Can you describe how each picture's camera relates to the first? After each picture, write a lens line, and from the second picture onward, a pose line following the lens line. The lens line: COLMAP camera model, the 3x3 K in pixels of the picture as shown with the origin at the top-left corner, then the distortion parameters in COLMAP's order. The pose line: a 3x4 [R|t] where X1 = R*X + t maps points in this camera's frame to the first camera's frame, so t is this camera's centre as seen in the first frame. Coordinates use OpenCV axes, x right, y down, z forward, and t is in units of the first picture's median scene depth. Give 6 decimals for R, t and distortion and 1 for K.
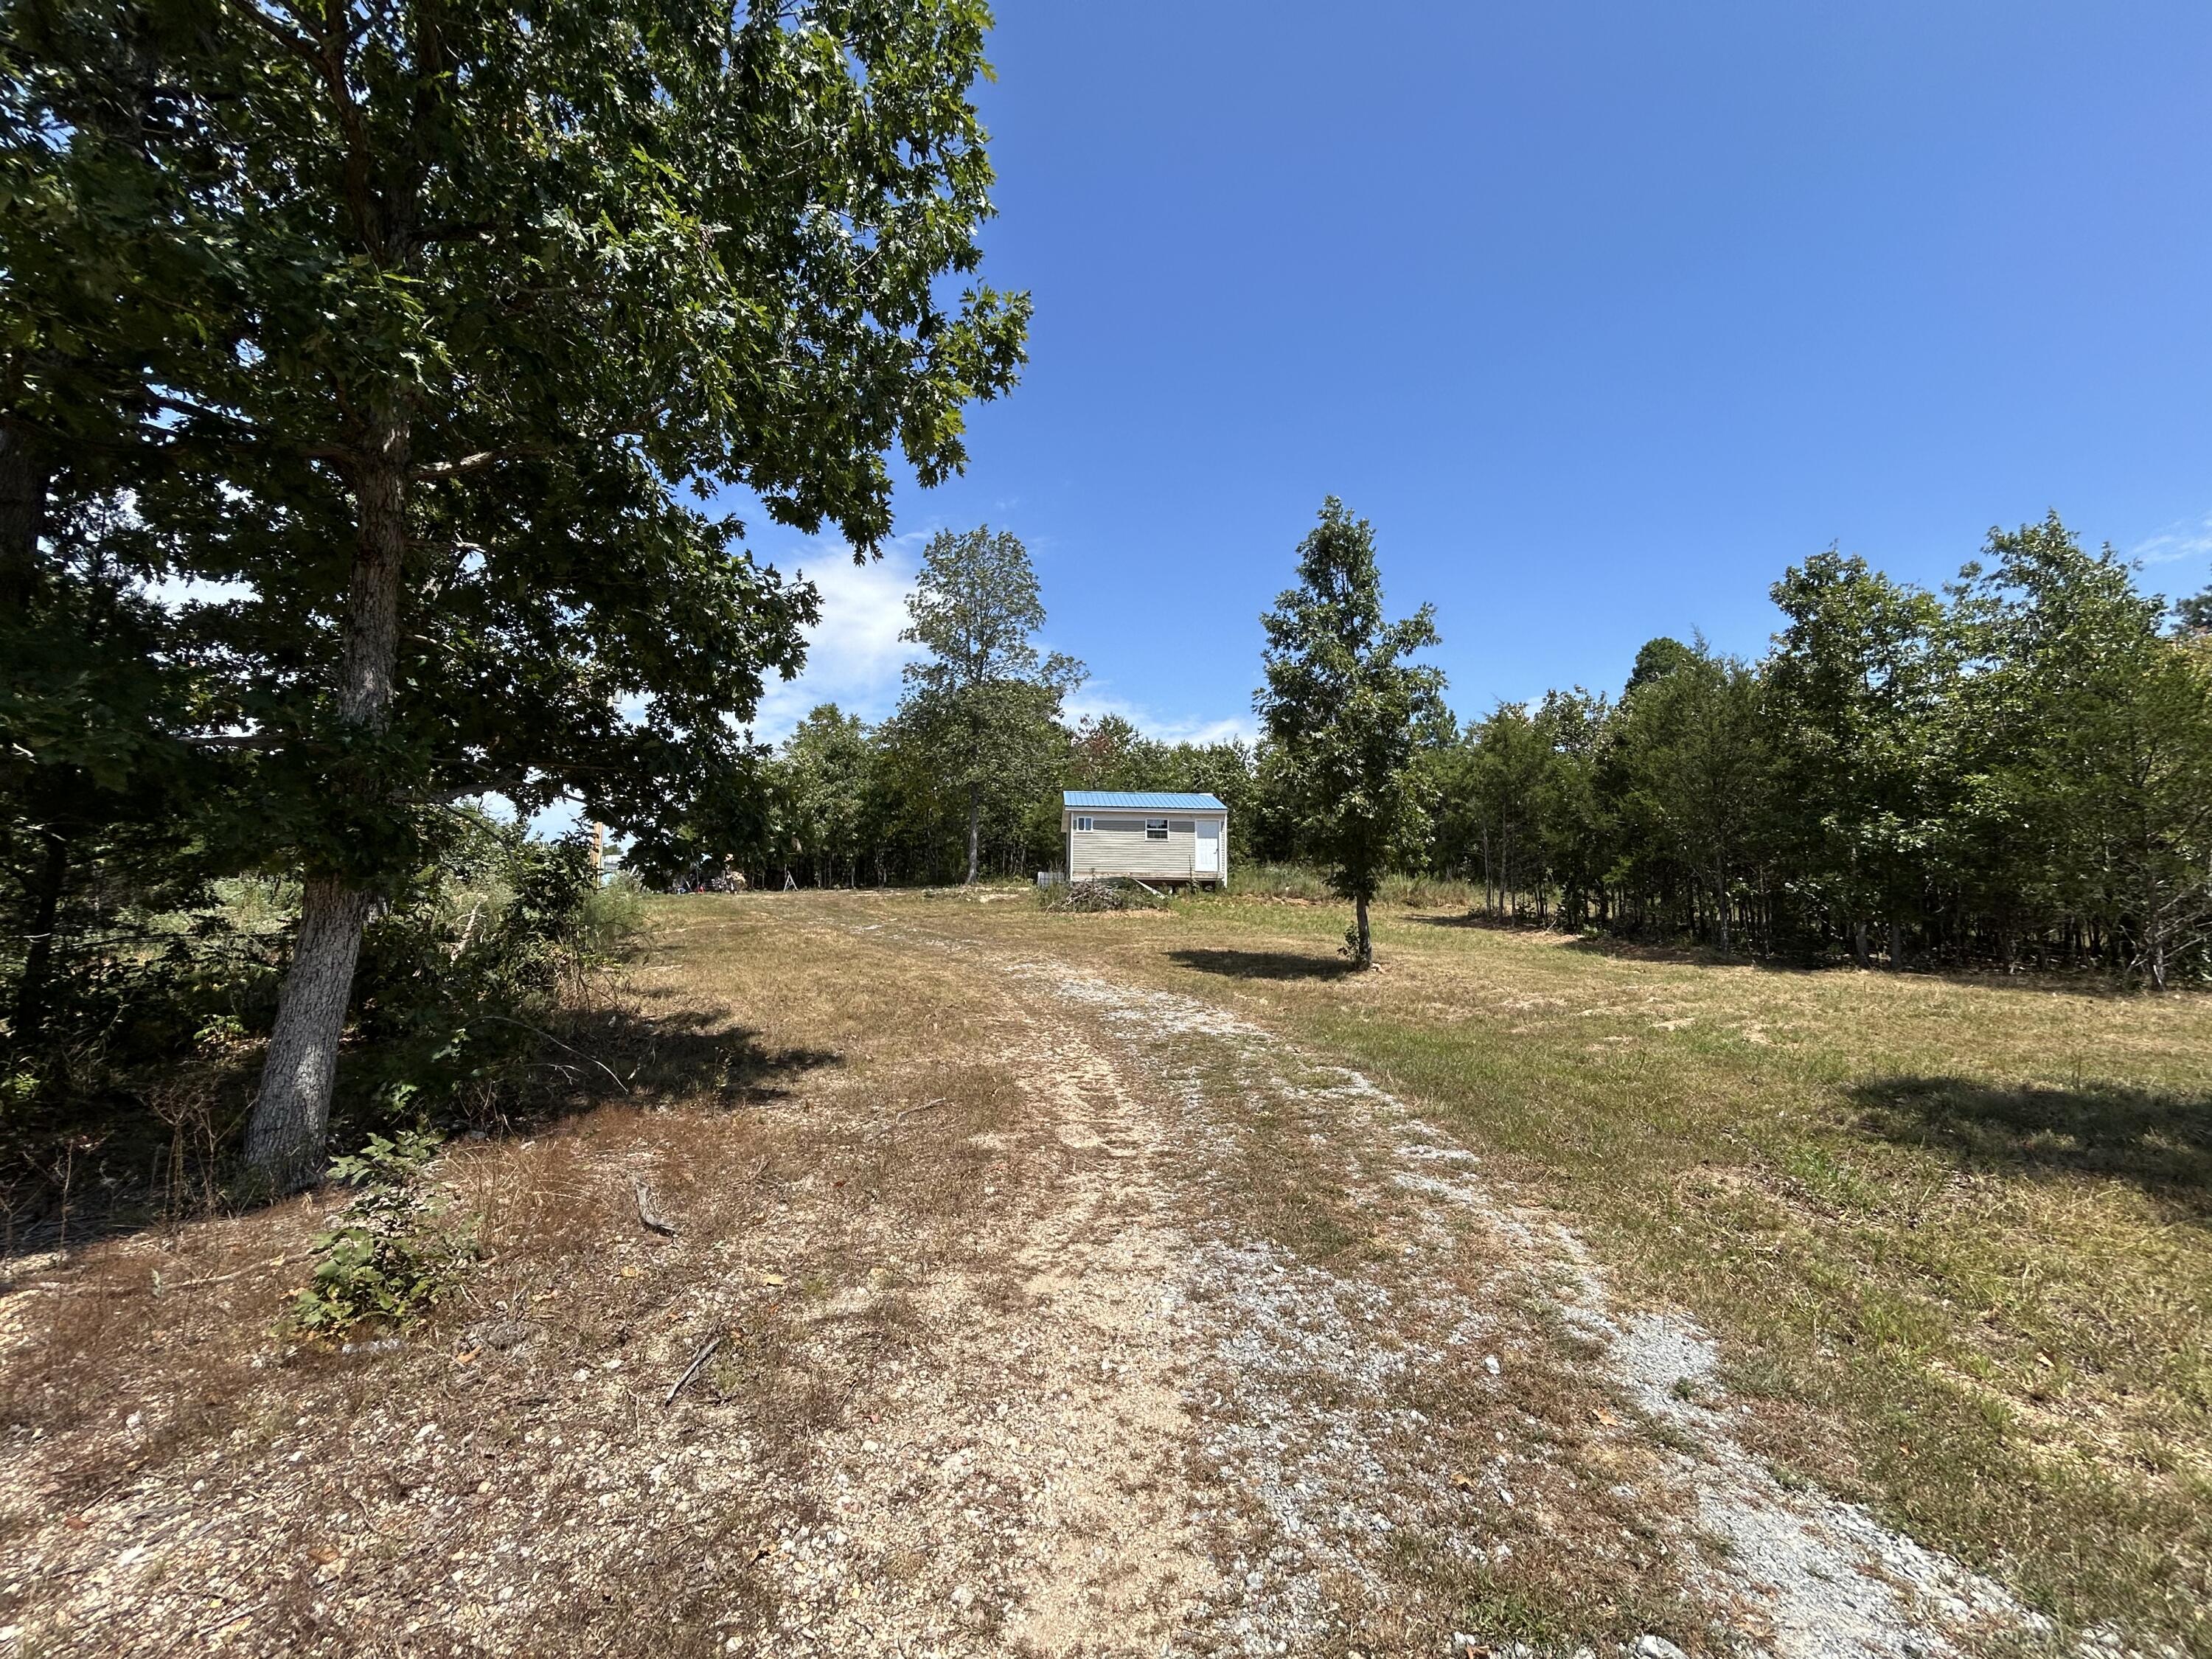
lens RADIAL K [[889.8, 0, 1097.4], [0, 889.8, 843.4], [0, 0, 1]] dist [-0.000242, -0.000043]
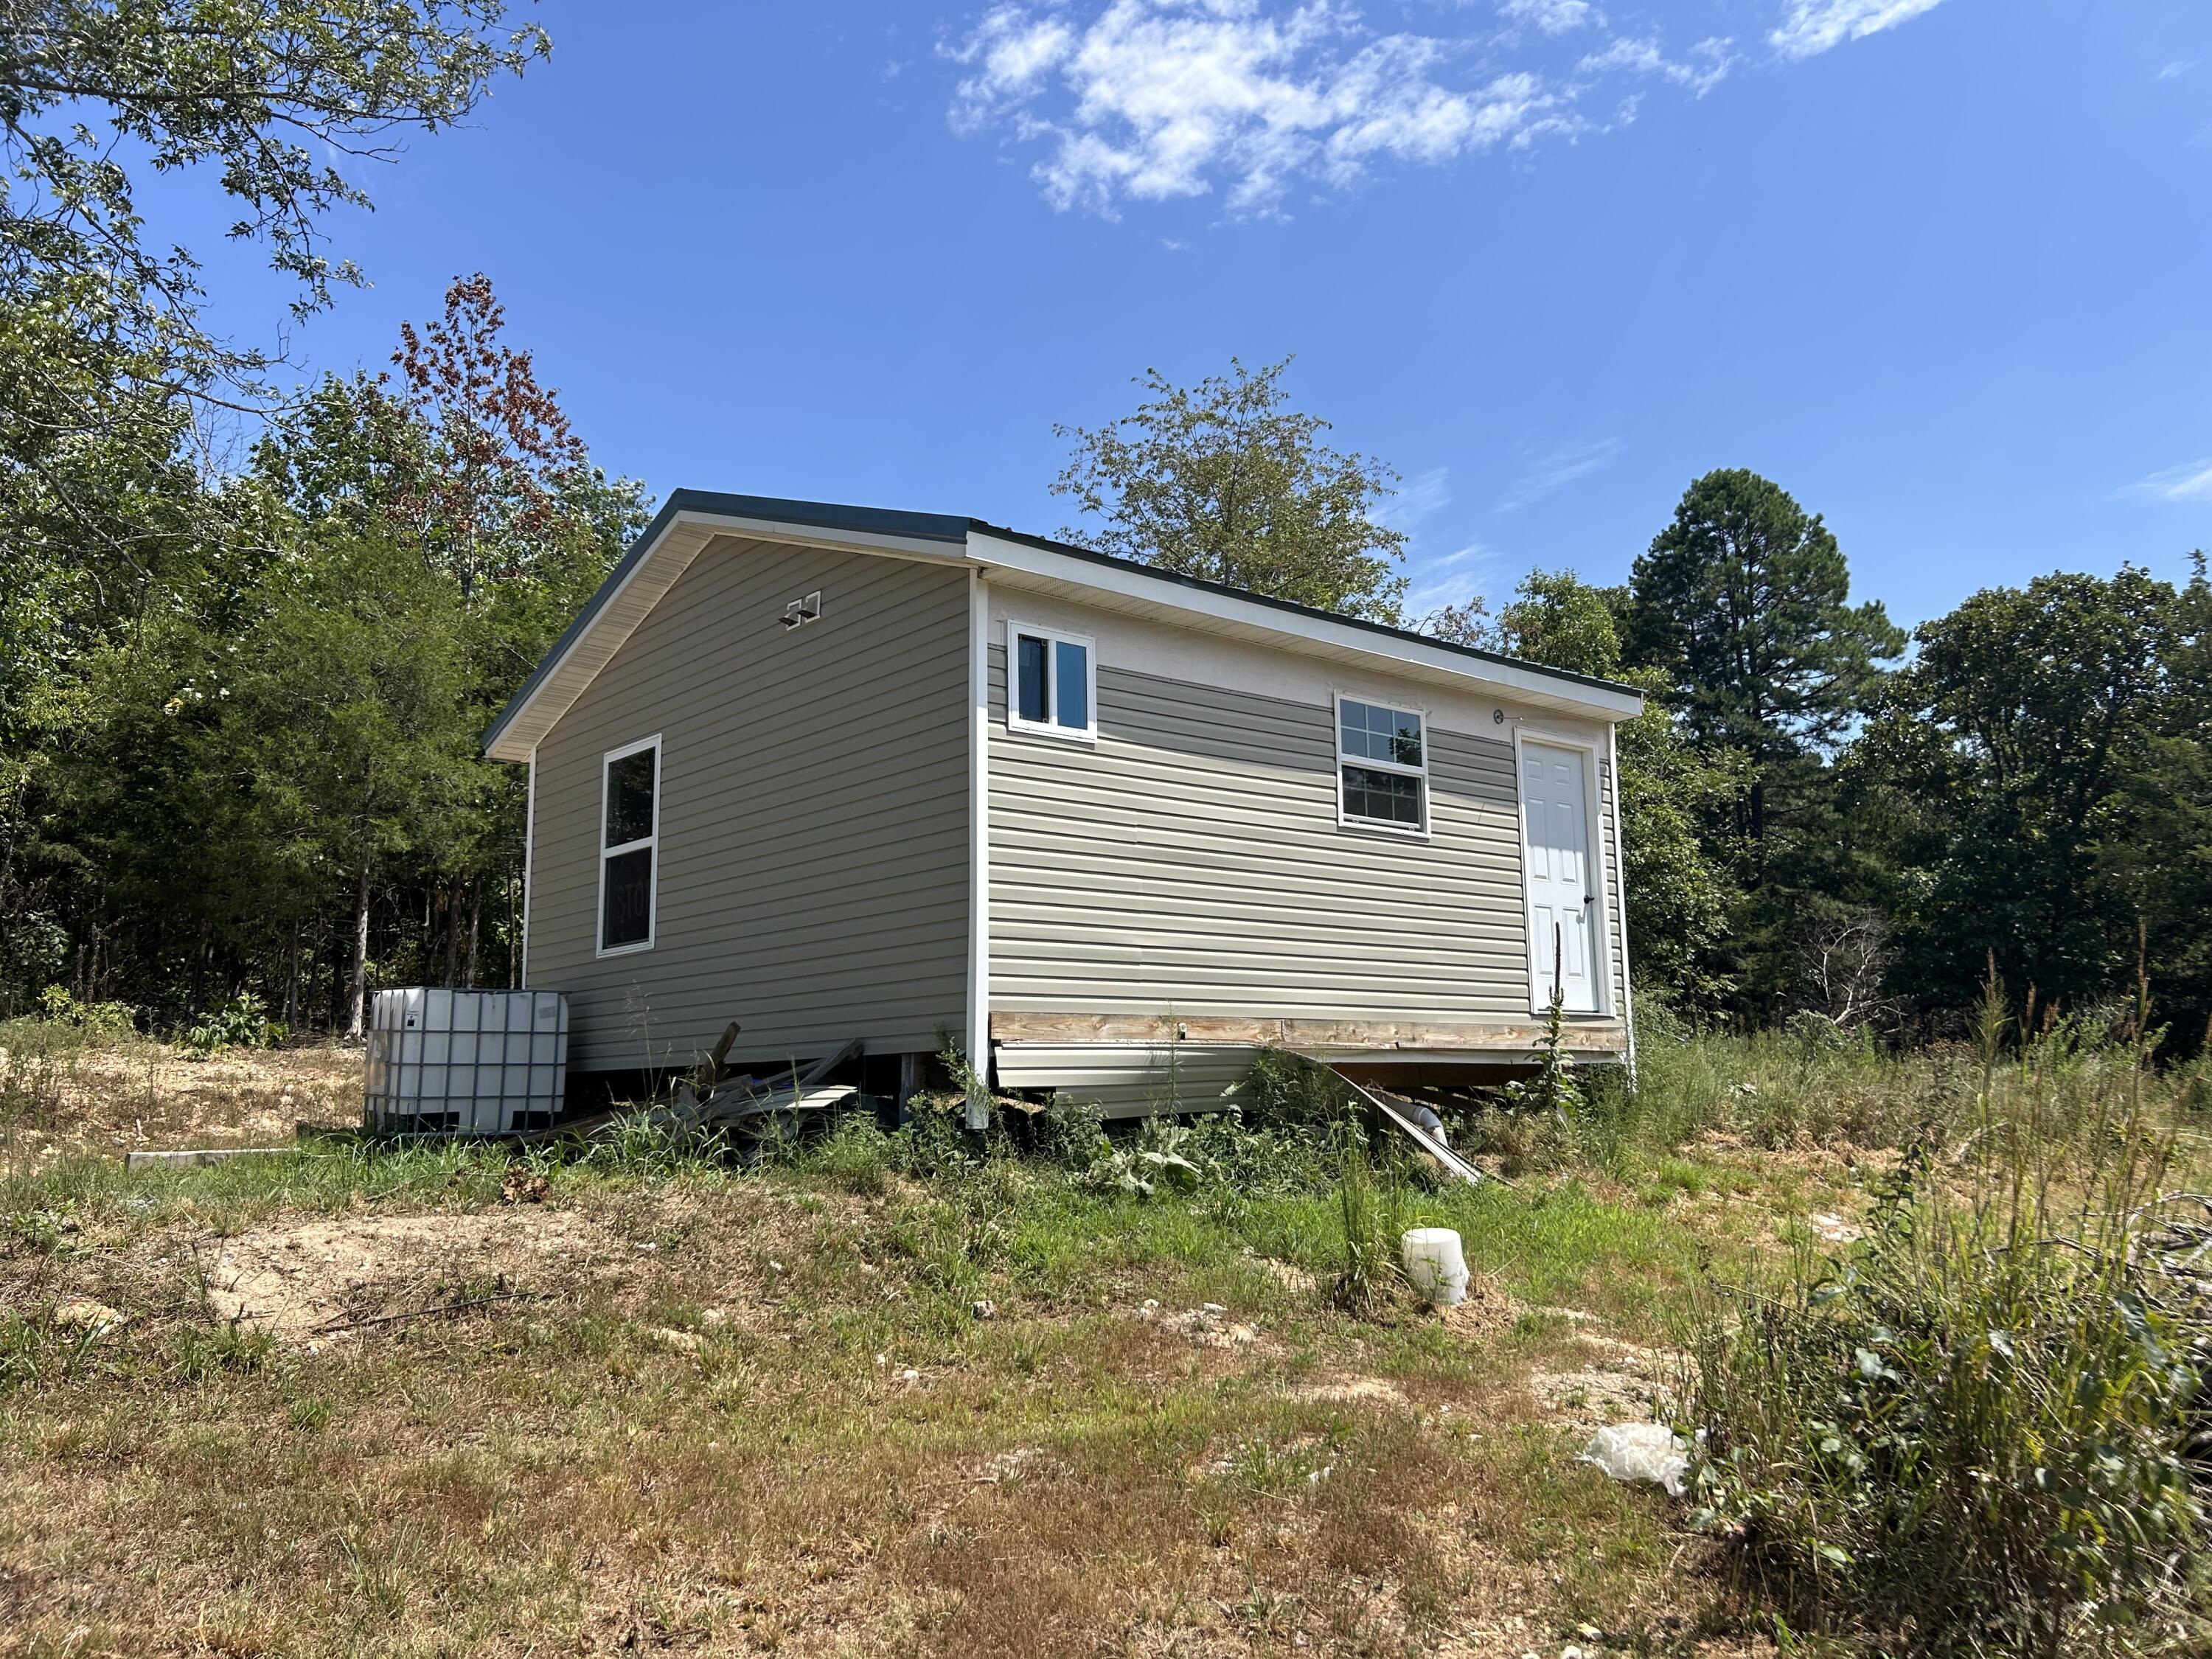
lens RADIAL K [[1700.0, 0, 1120.0], [0, 1700.0, 823.8], [0, 0, 1]] dist [0.039931, -0.036337]
pose [[0.798859, 0.071793, 0.597219, -0.166949], [-0.046493, 0.997251, -0.057691, 0.016156], [-0.599719, 0.018320, 0.800001, 0.758782]]
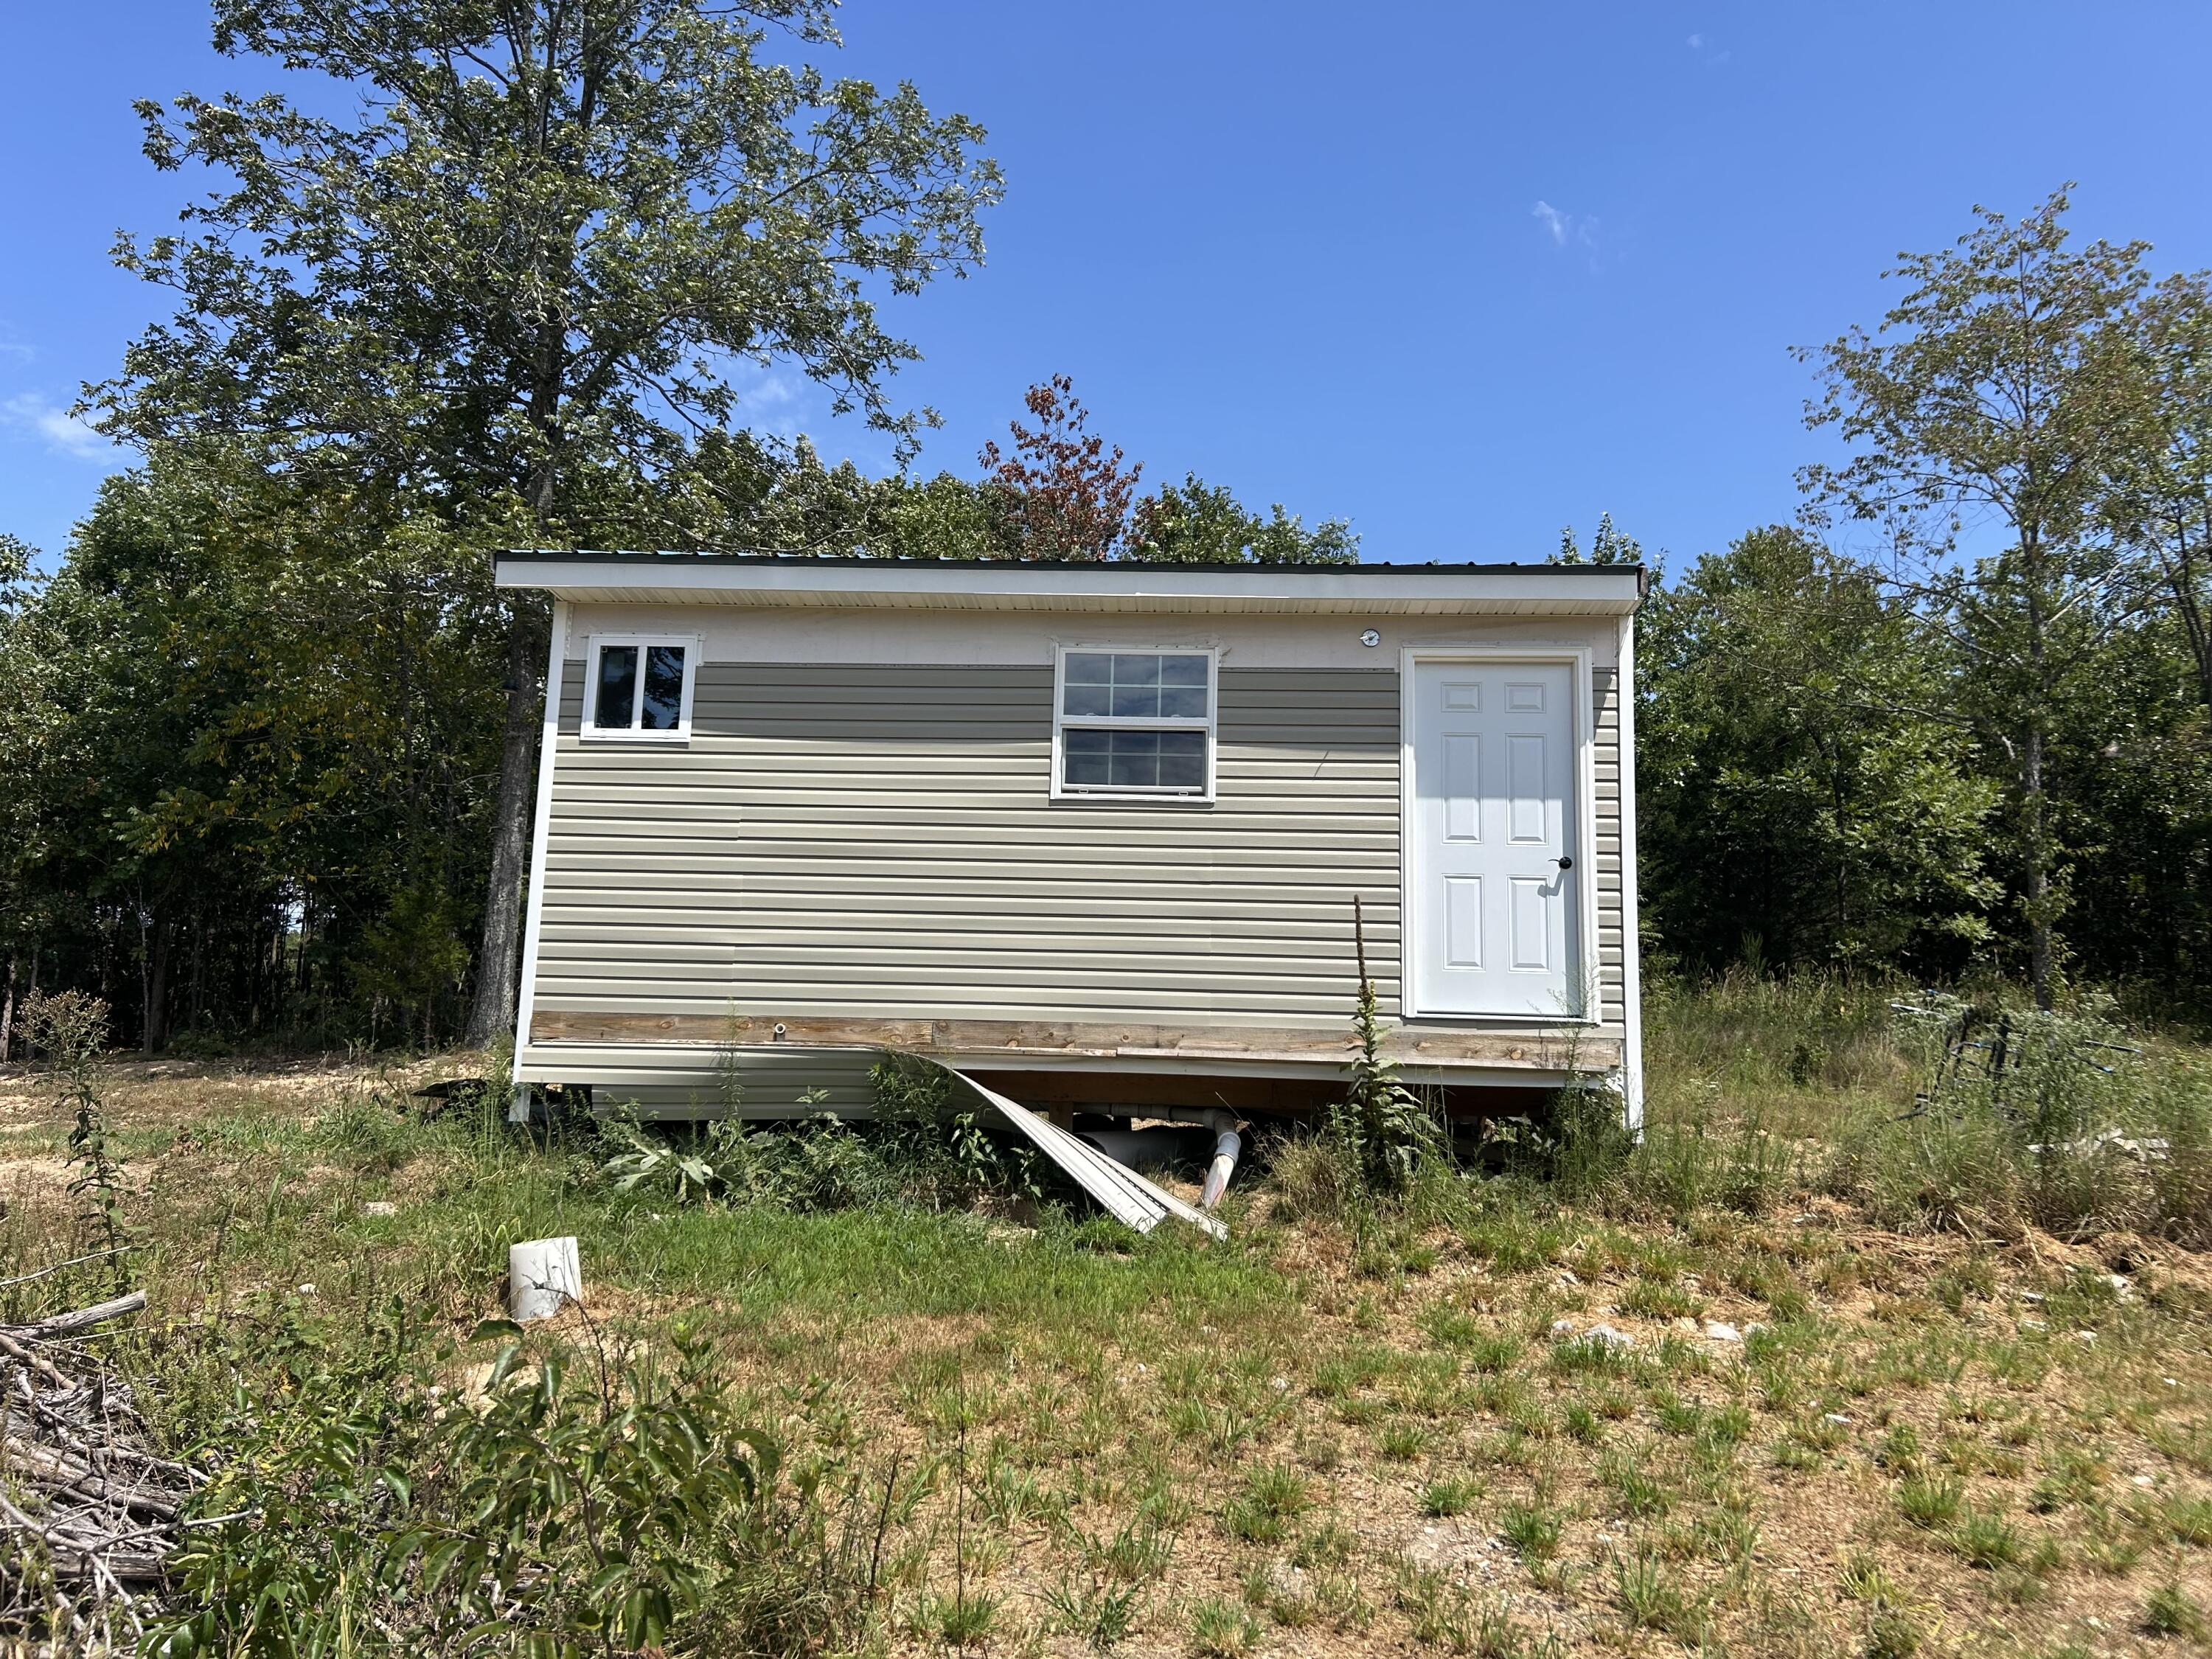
lens RADIAL K [[1700.0, 0, 1088.2], [0, 1700.0, 813.4], [0, 0, 1]] dist [0.039931, -0.036337]
pose [[0.993679, -0.003504, -0.112203, 0.089692], [-0.004284, 0.997601, -0.069091, 0.017671], [0.112176, 0.069135, 0.991280, 0.716961]]
